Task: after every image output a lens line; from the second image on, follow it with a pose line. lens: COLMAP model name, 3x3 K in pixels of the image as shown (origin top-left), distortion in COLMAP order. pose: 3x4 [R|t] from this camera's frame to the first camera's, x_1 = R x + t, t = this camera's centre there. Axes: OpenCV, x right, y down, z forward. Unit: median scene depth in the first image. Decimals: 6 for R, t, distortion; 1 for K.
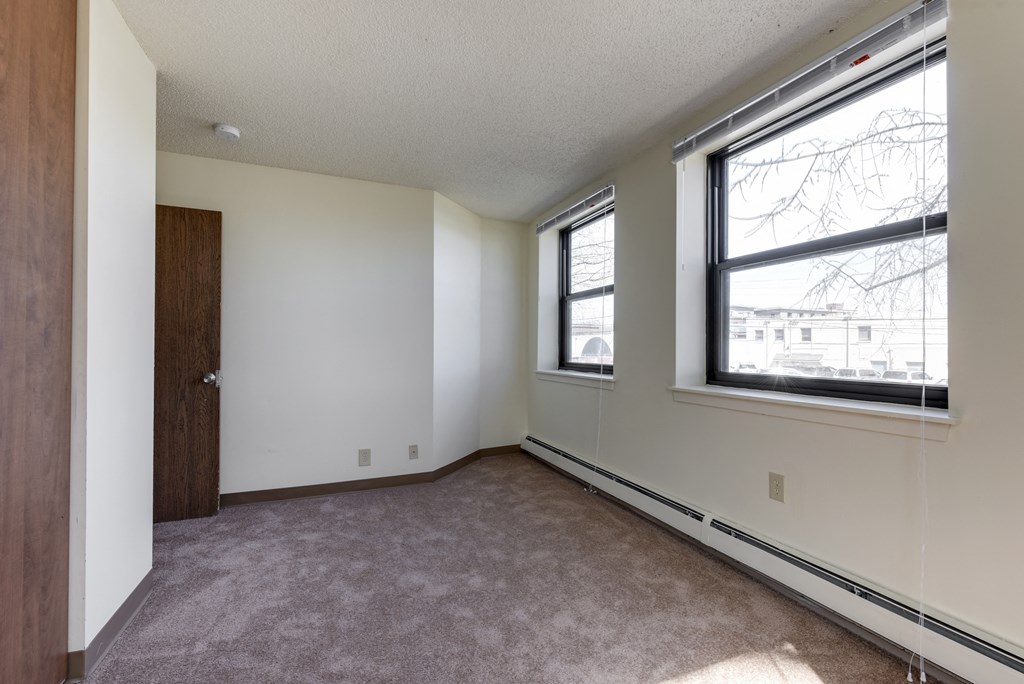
lens RADIAL K [[427.1, 0, 512.0], [0, 427.1, 342.0], [0, 0, 1]] dist [0.008451, 0.000045]
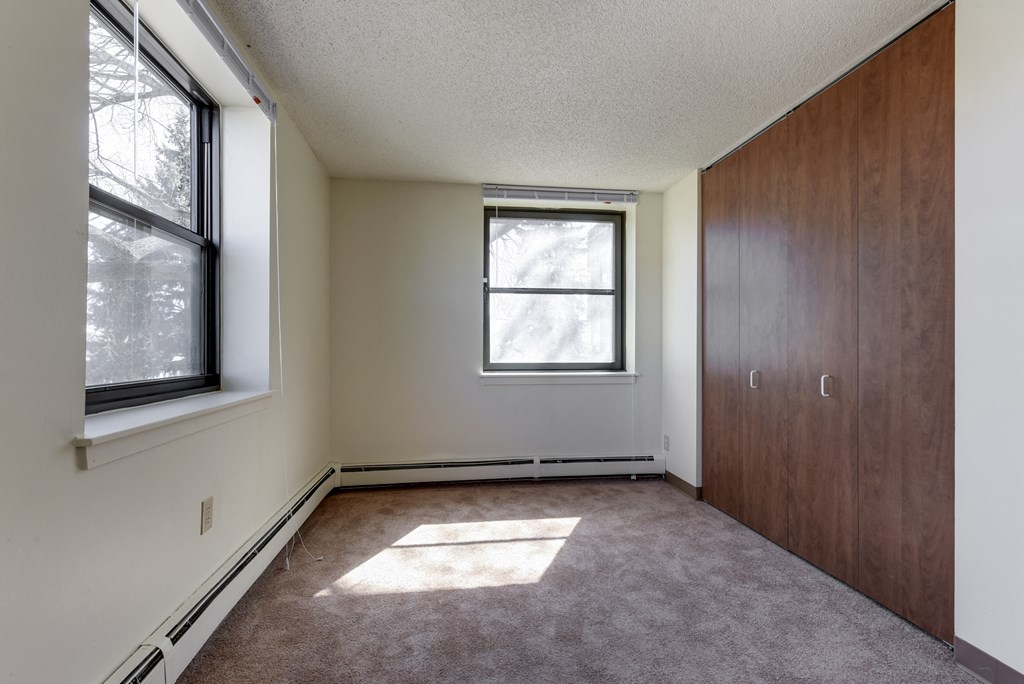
lens RADIAL K [[514.0, 0, 528.9], [0, 514.0, 348.1], [0, 0, 1]] dist [0.004748, 0.000310]
pose [[-0.969677, -0.006745, 0.244298, -0.330327], [-0.008899, 0.999931, -0.007711, 0.035247], [-0.244229, -0.009651, -0.969670, 2.843383]]
